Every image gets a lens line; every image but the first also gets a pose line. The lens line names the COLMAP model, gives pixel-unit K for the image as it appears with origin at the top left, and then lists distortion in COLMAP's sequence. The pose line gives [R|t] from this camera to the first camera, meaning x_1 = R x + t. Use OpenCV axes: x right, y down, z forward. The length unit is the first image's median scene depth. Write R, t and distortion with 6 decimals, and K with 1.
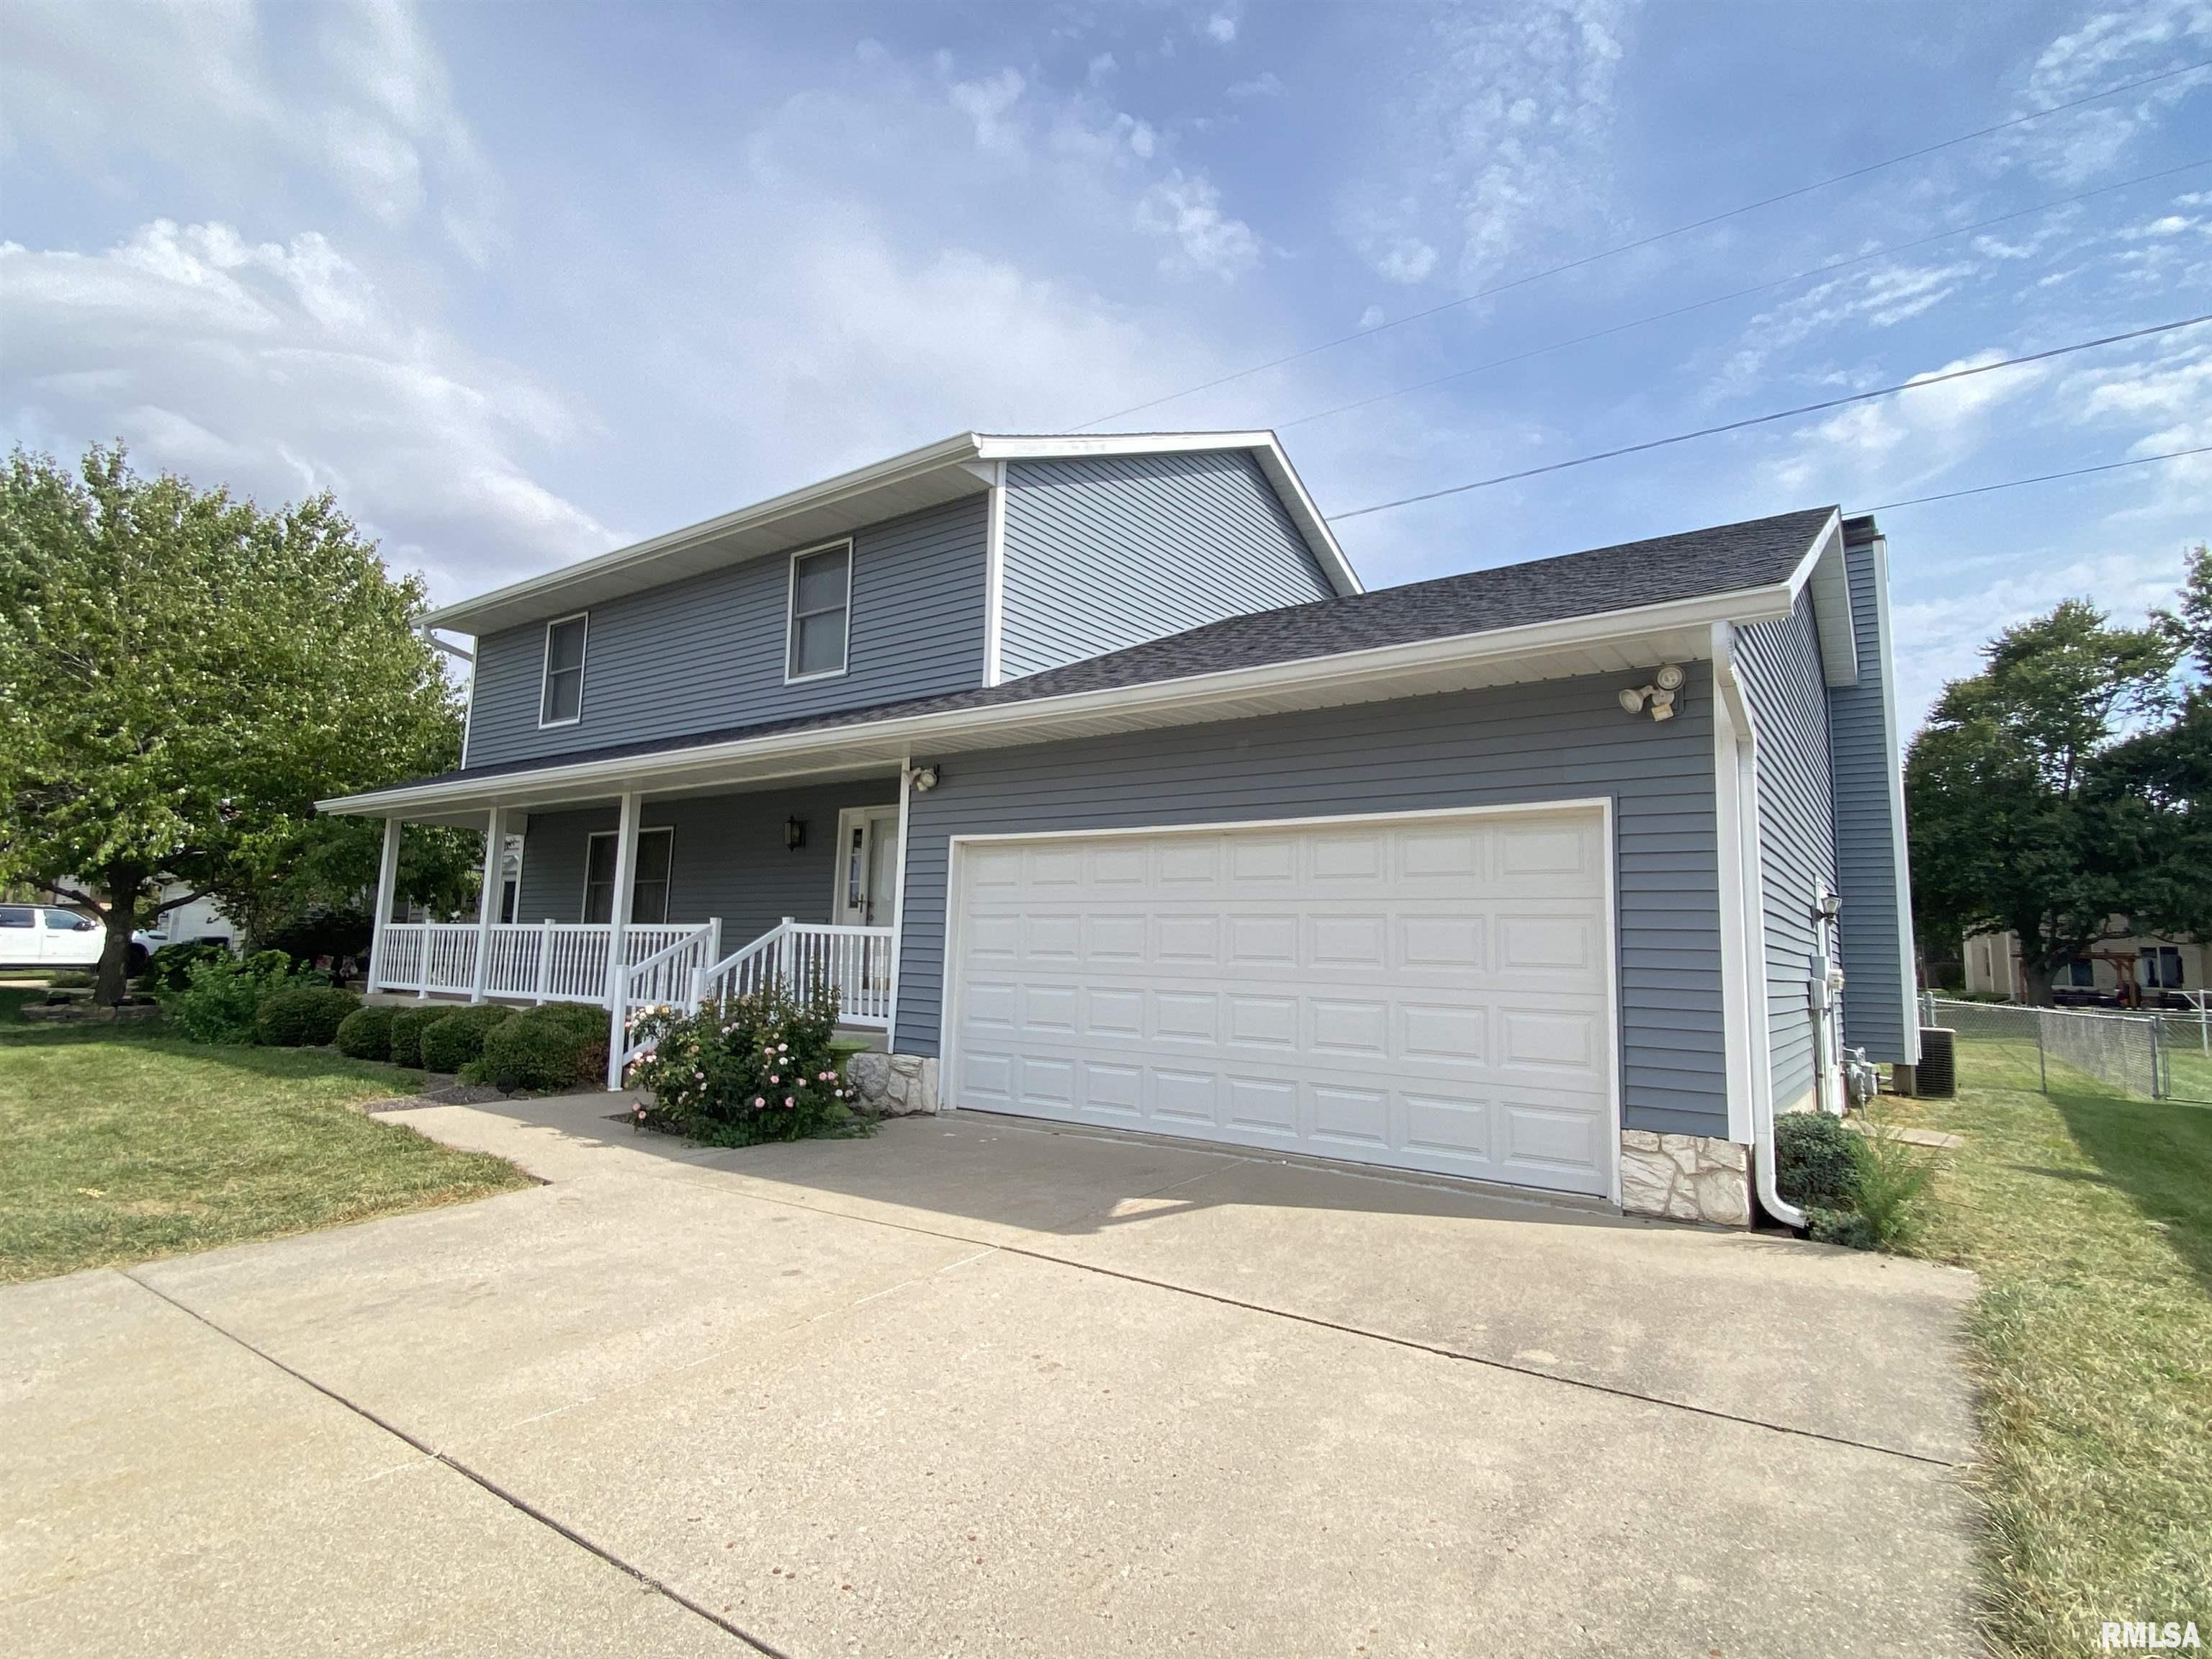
lens RADIAL K [[1142.9, 0, 1096.5], [0, 1142.9, 816.6], [0, 0, 1]] dist [-0.003710, -0.002280]
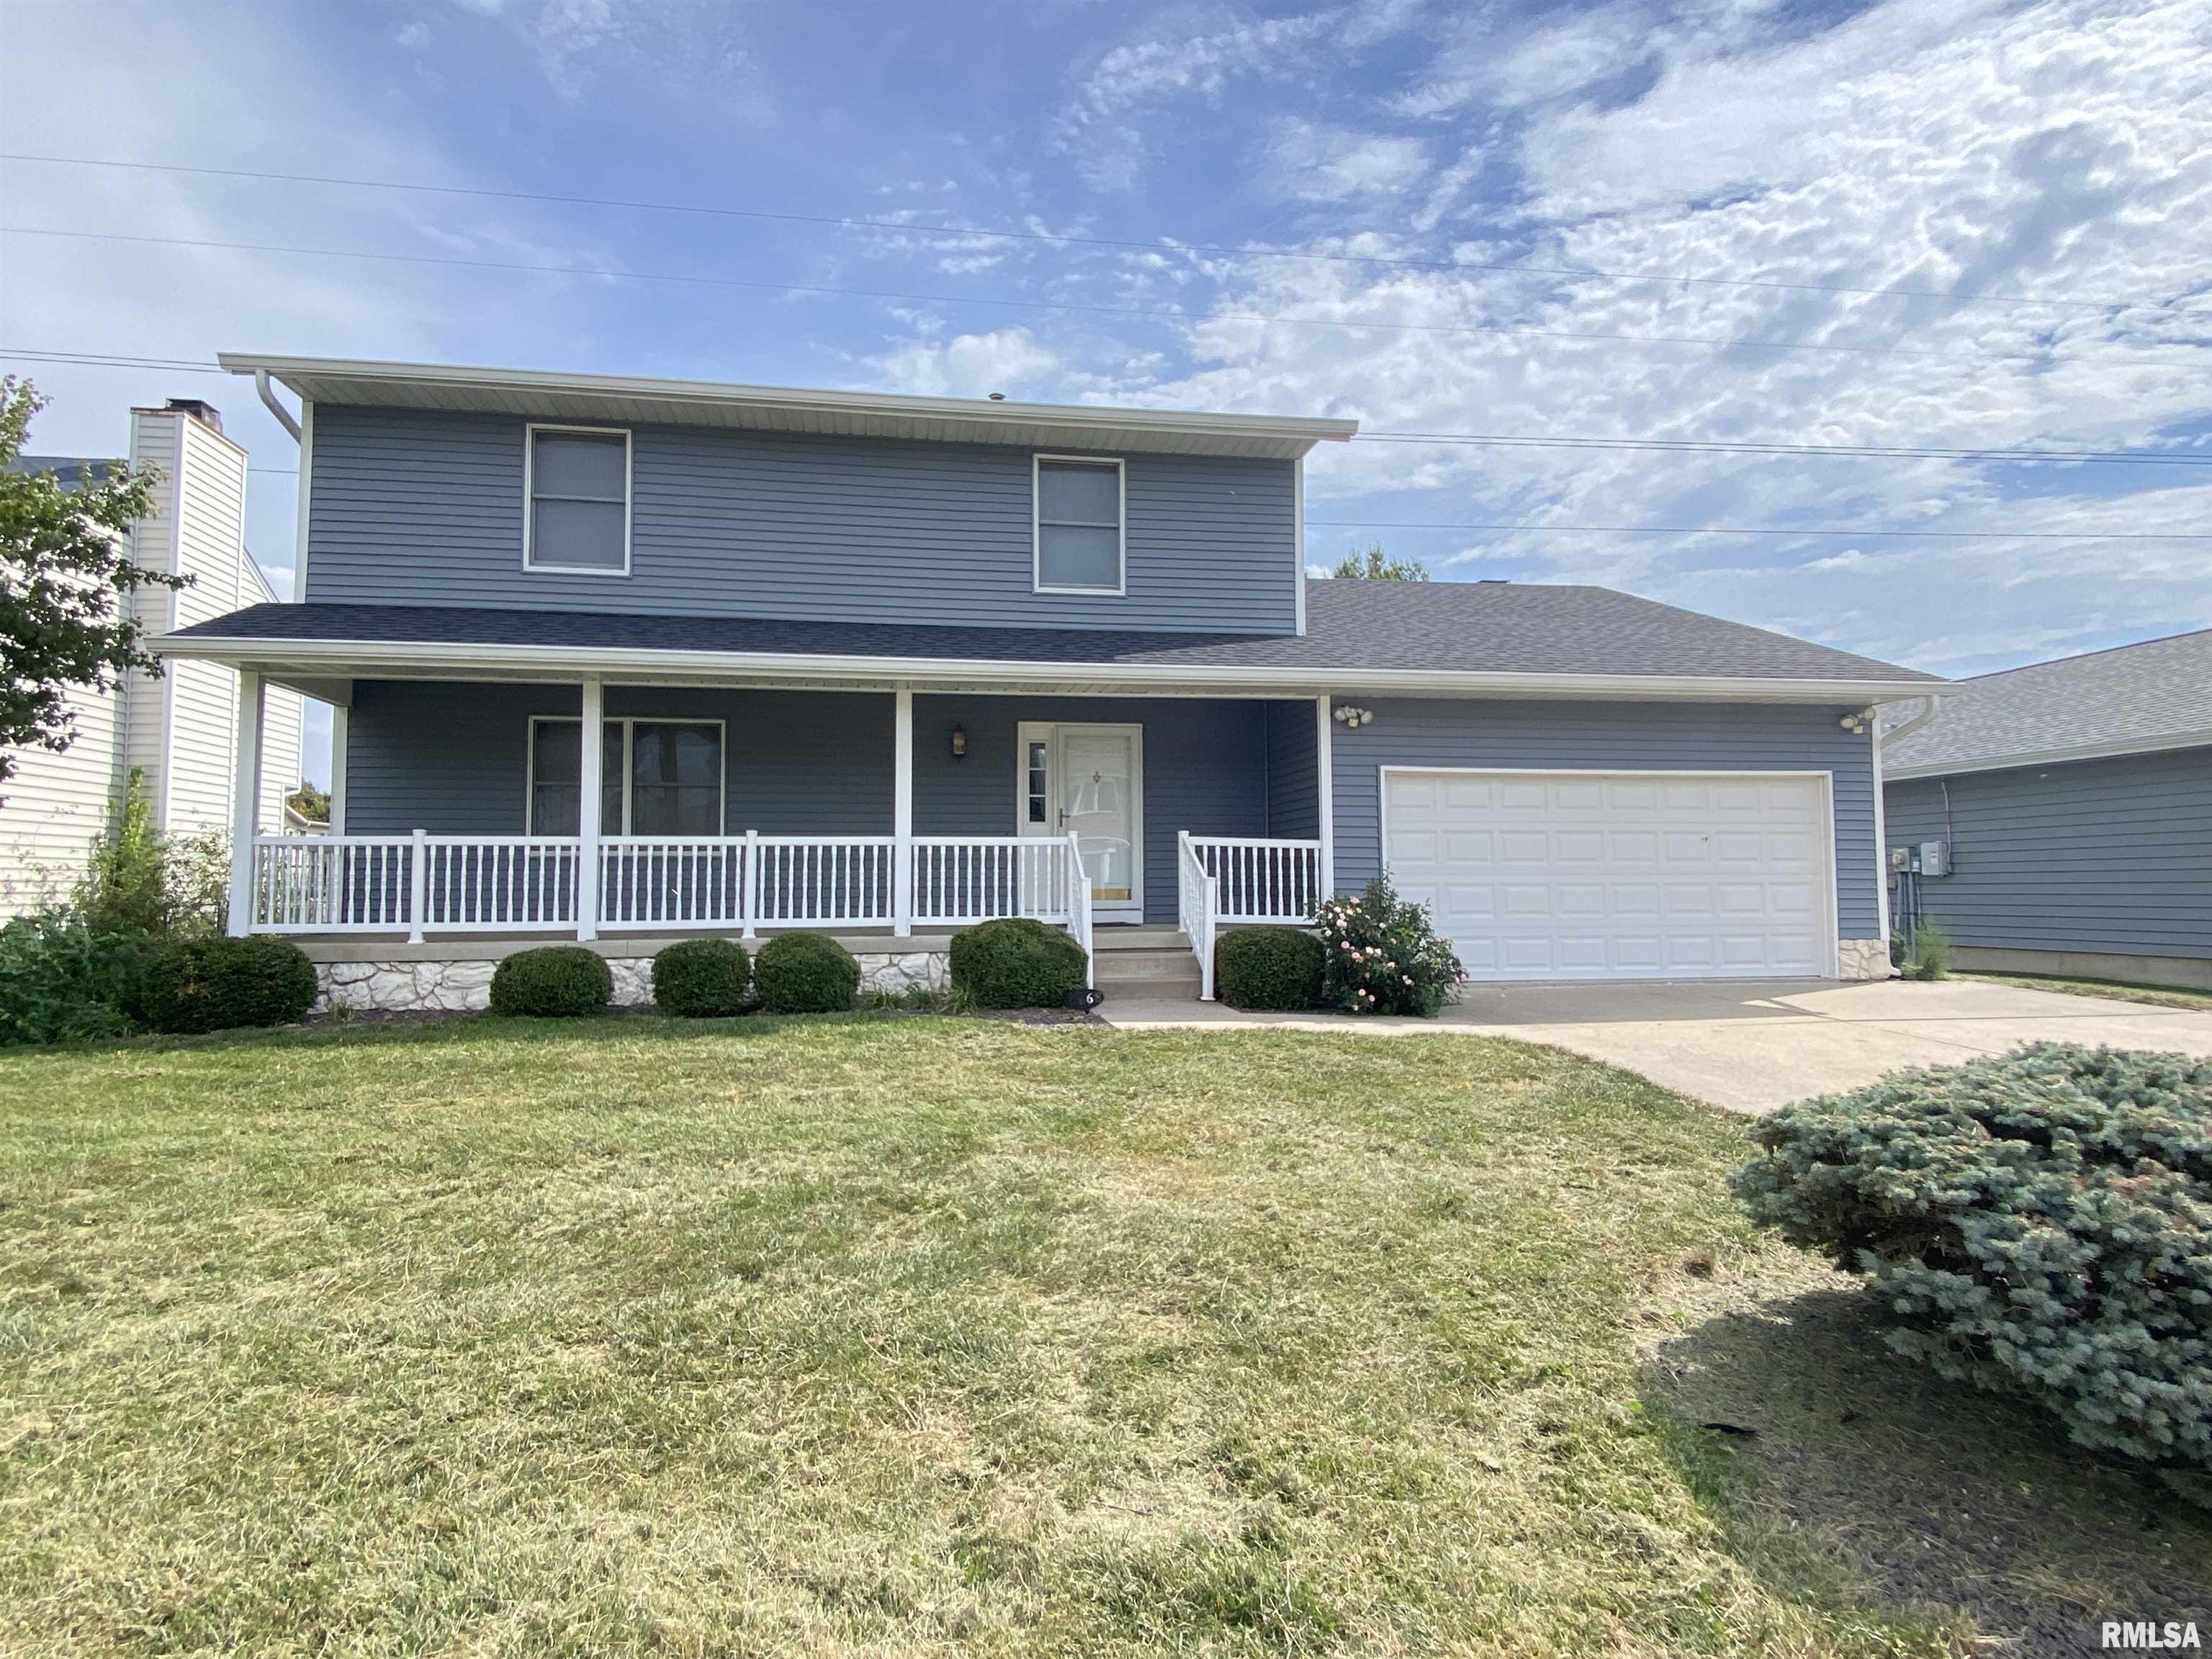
lens RADIAL K [[1252.7, 0, 1124.8], [0, 1252.7, 819.3], [0, 0, 1]] dist [0.014282, -0.000742]
pose [[0.706743, 0.004237, 0.707458, -0.928178], [-0.066935, 0.995897, 0.060902, 0.007370], [-0.704297, -0.090395, 0.704126, 0.168102]]
